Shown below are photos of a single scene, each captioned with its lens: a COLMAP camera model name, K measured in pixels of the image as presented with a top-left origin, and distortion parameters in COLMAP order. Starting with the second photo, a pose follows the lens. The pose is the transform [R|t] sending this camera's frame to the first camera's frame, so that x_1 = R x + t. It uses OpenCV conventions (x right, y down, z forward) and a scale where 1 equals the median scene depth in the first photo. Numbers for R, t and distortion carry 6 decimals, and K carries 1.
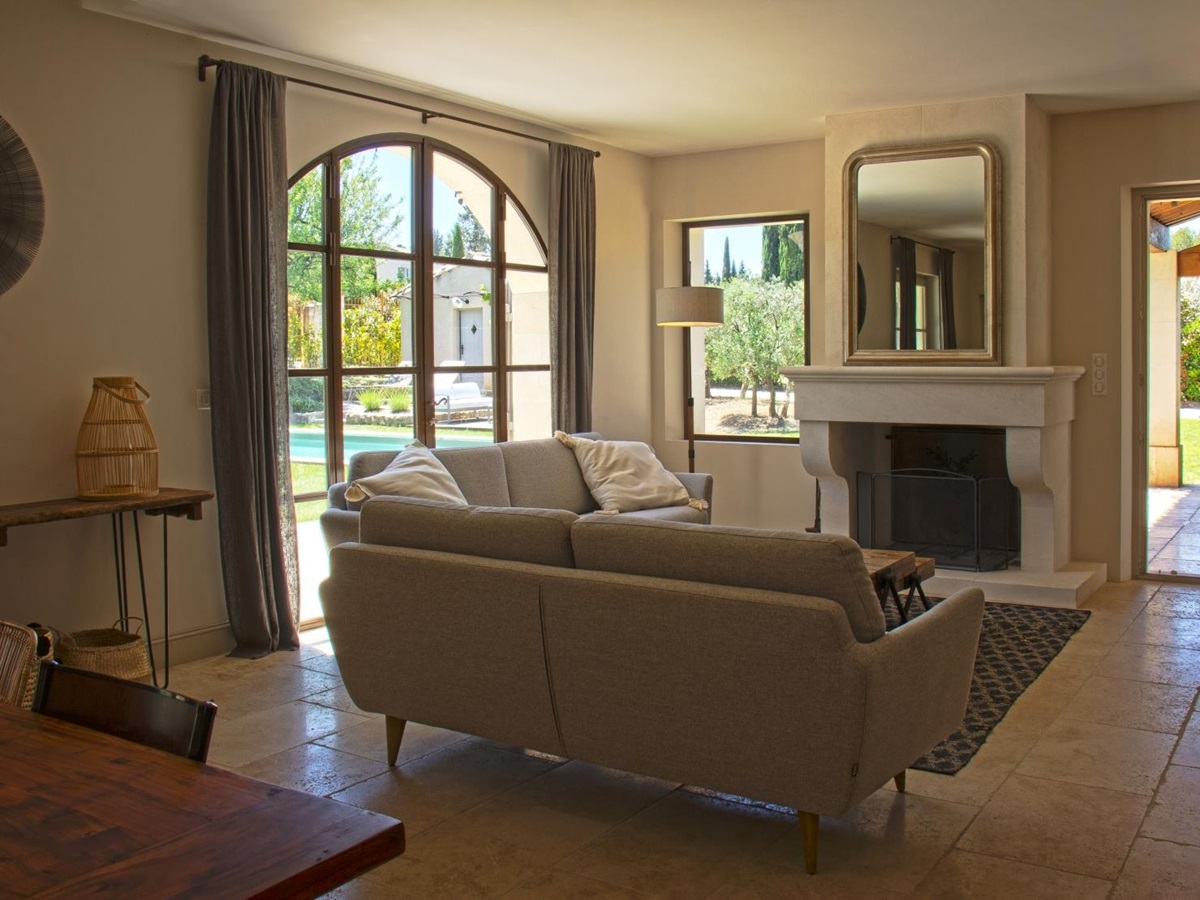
lens RADIAL K [[1173.8, 0, 623.5], [0, 1173.8, 449.4], [0, 0, 1]] dist [-0.128151, 0.023834]
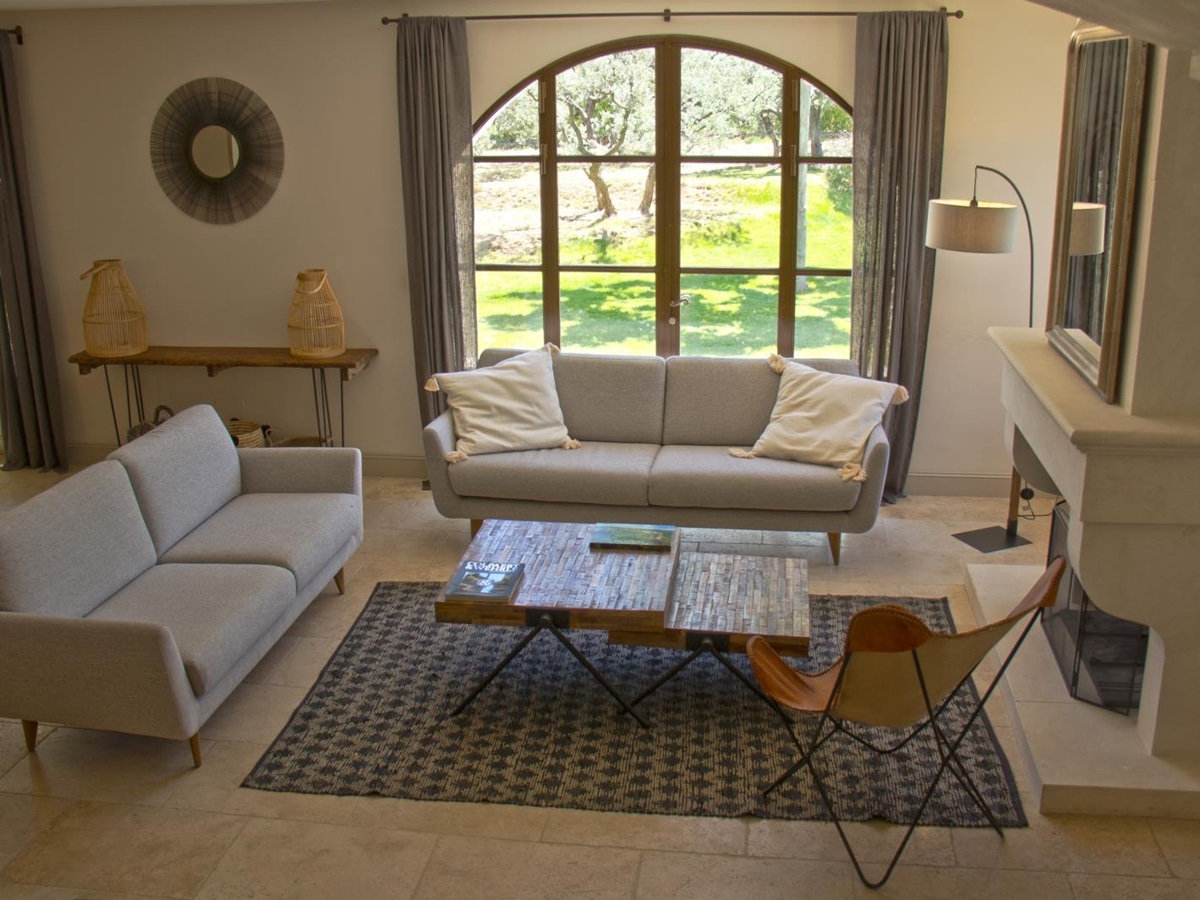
lens RADIAL K [[1173.8, 0, 623.5], [0, 1173.8, 449.4], [0, 0, 1]] dist [-0.128151, 0.023834]
pose [[0.426011, 0.276314, -0.861490, 0.834249], [-0.061674, 0.958874, 0.277051, -0.222272], [0.902613, -0.064895, 0.425532, 0.578569]]
